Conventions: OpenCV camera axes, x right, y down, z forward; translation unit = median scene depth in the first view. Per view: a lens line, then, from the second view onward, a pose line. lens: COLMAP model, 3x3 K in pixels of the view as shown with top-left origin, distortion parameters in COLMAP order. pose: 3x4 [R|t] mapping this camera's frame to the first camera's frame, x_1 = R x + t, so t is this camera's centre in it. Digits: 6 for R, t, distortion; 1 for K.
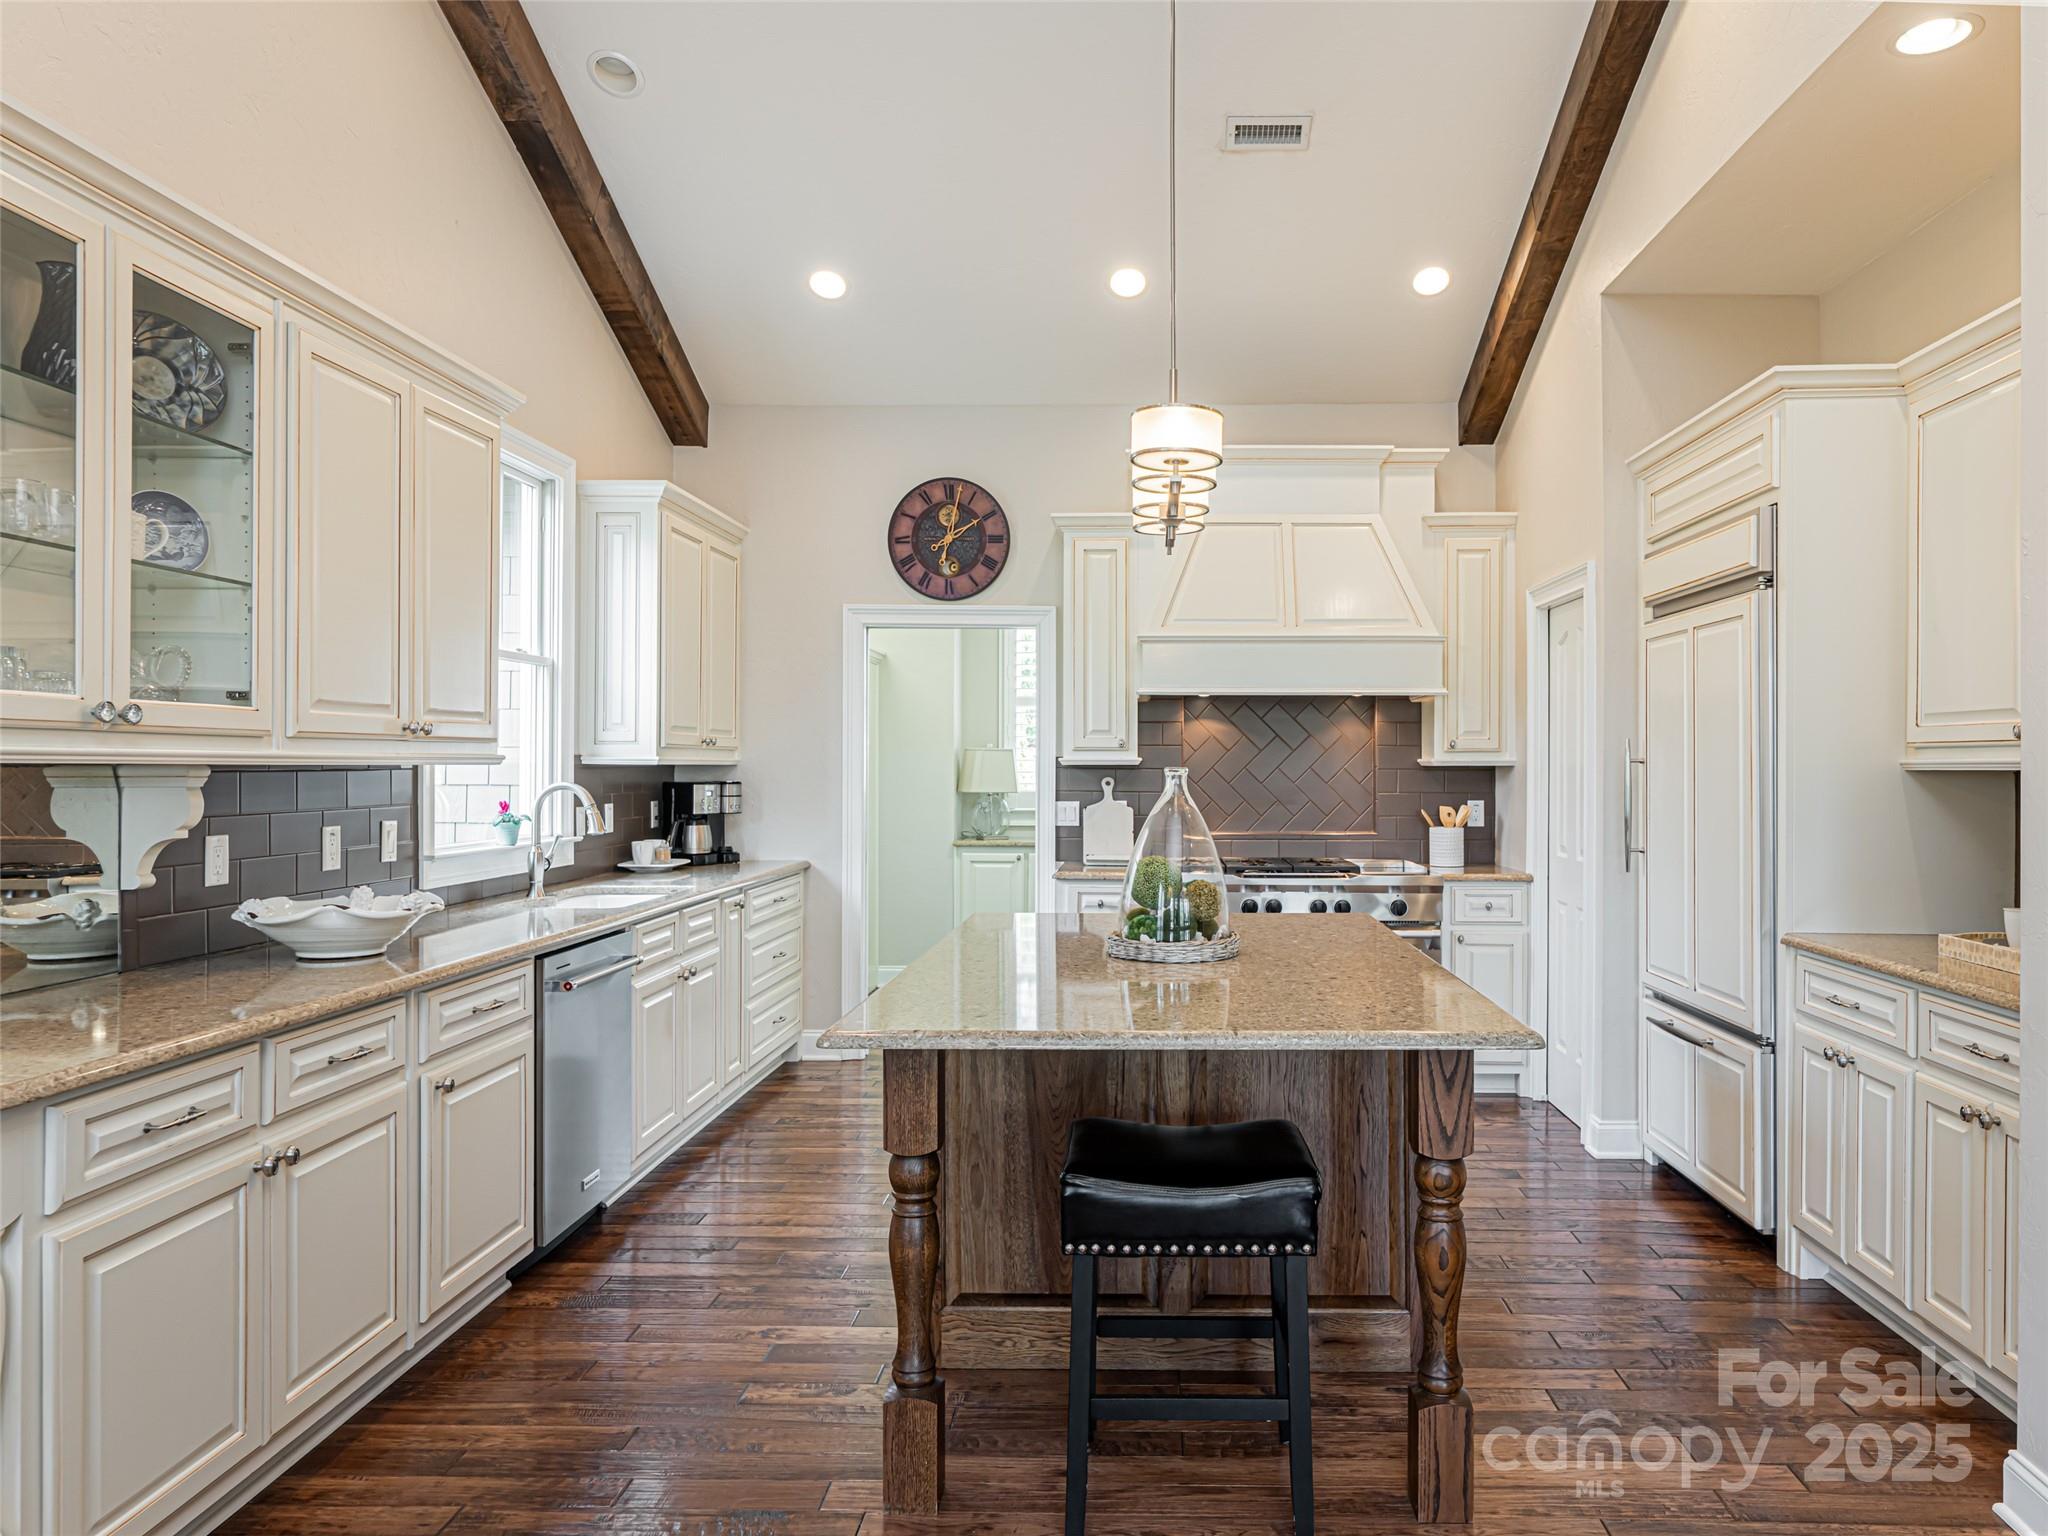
lens RADIAL K [[1367.4, 0, 1022.4], [0, 1367.4, 761.5], [0, 0, 1]] dist [0.011498, -0.004027]
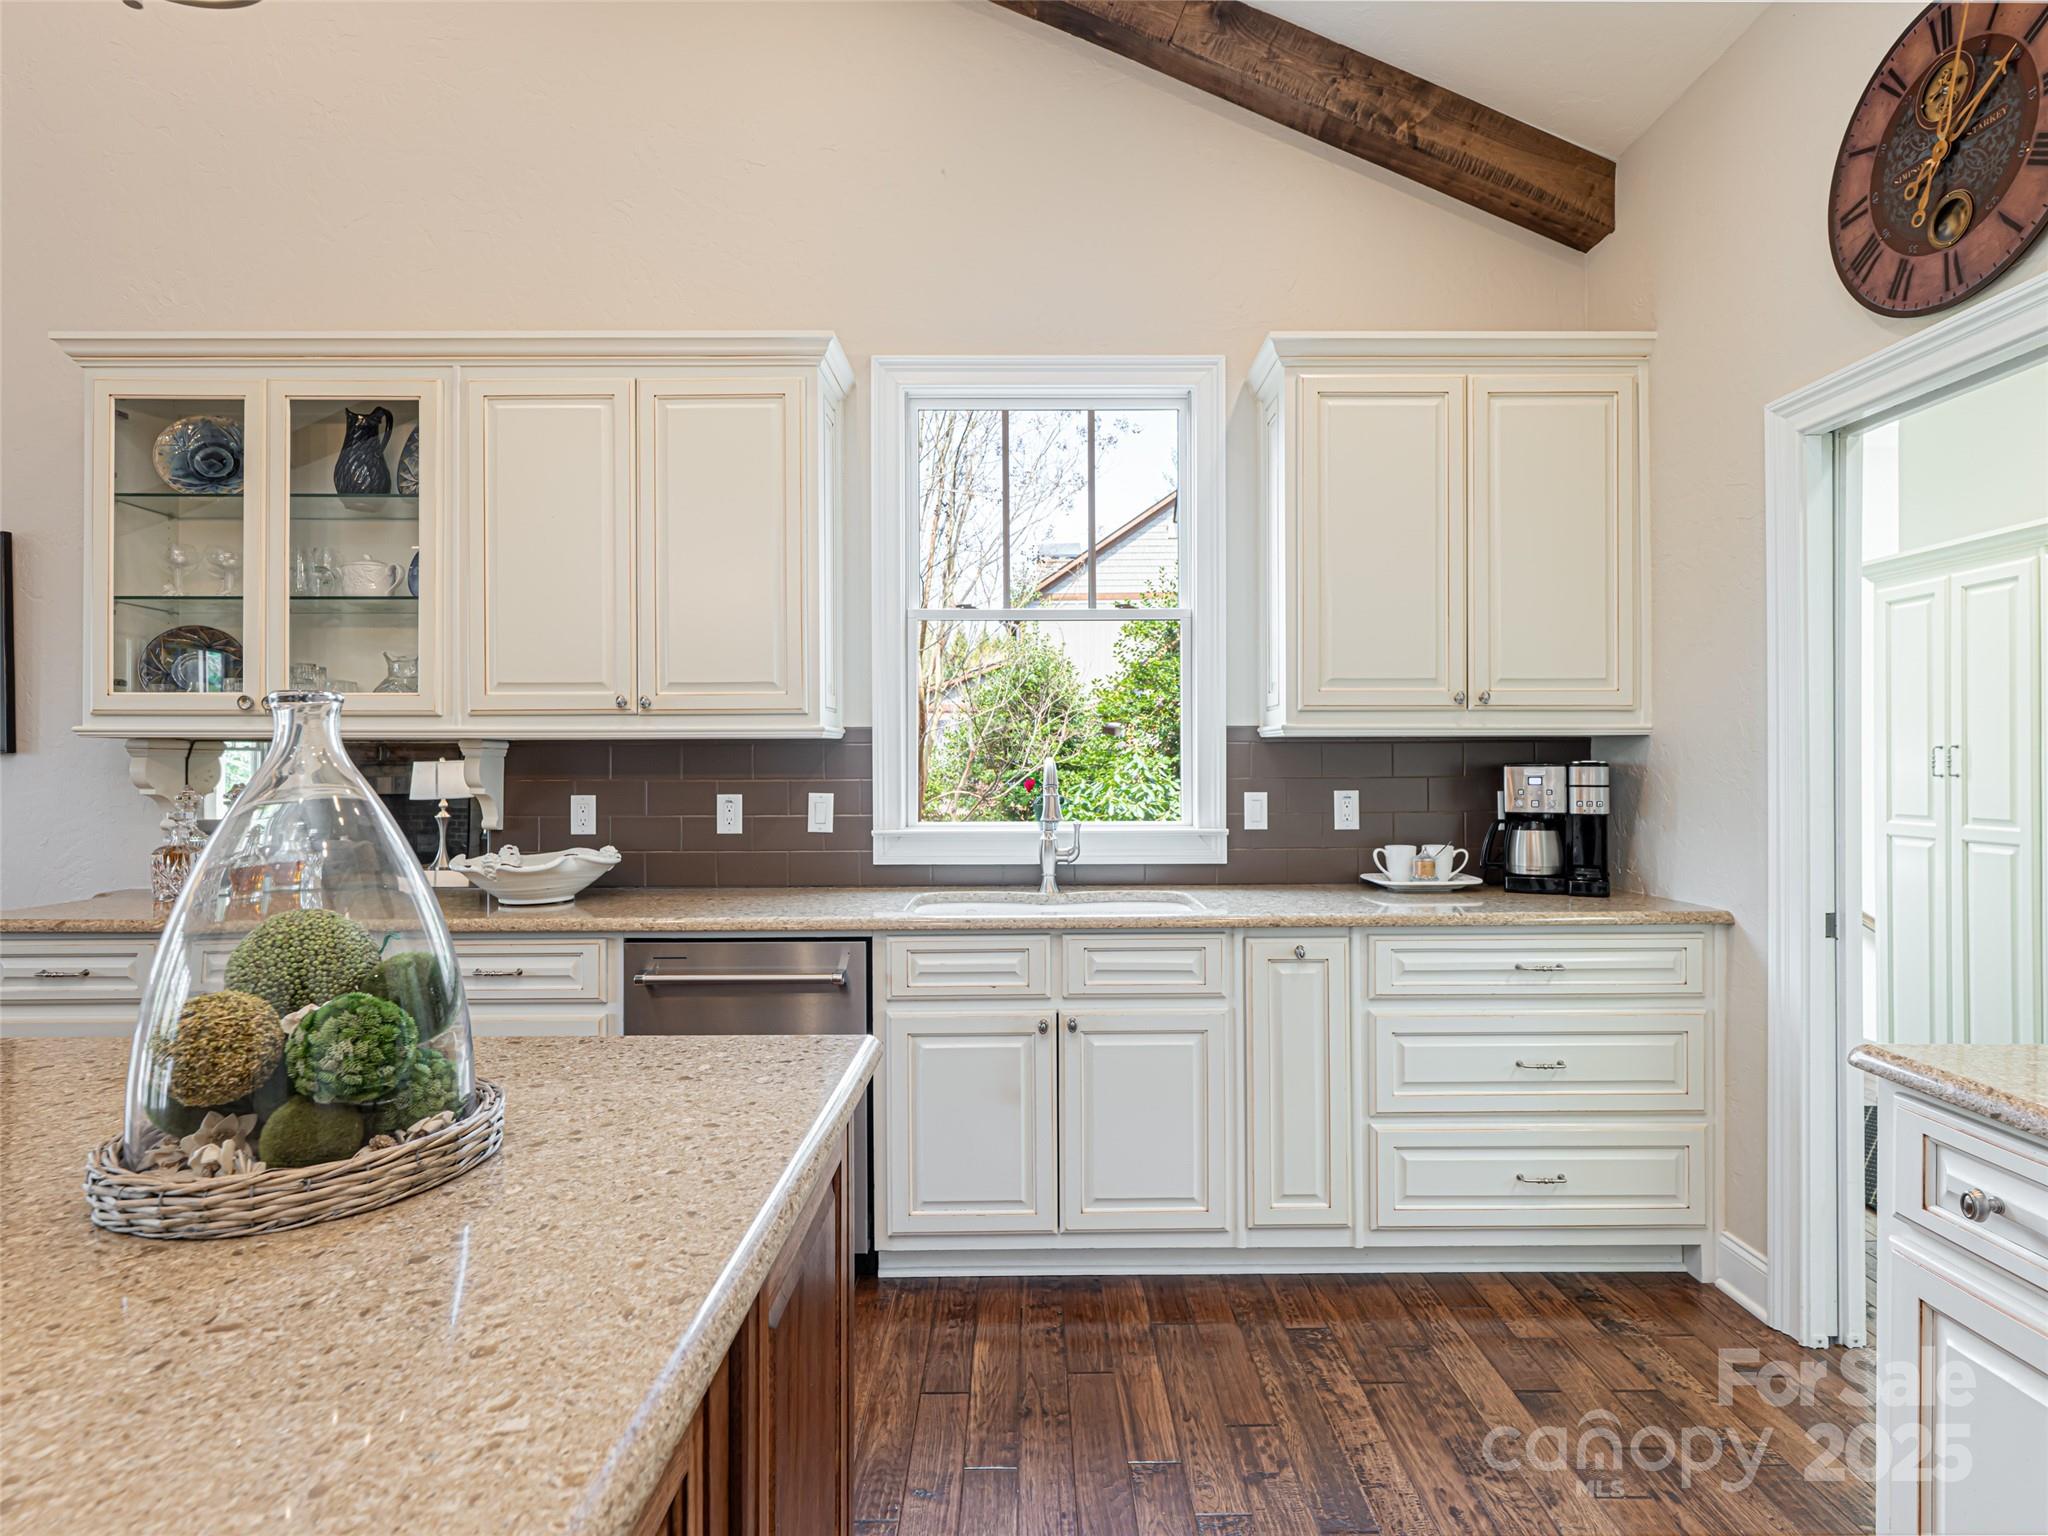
lens RADIAL K [[1063.2, 0, 1025.9], [0, 1063.2, 751.5], [0, 0, 1]] dist [0.004029, 0.001170]
pose [[0.089171, -0.012049, -0.995943, 0.248052], [0.005154, 0.999919, -0.011636, 0.015311], [0.996003, -0.004096, 0.089226, 0.761385]]
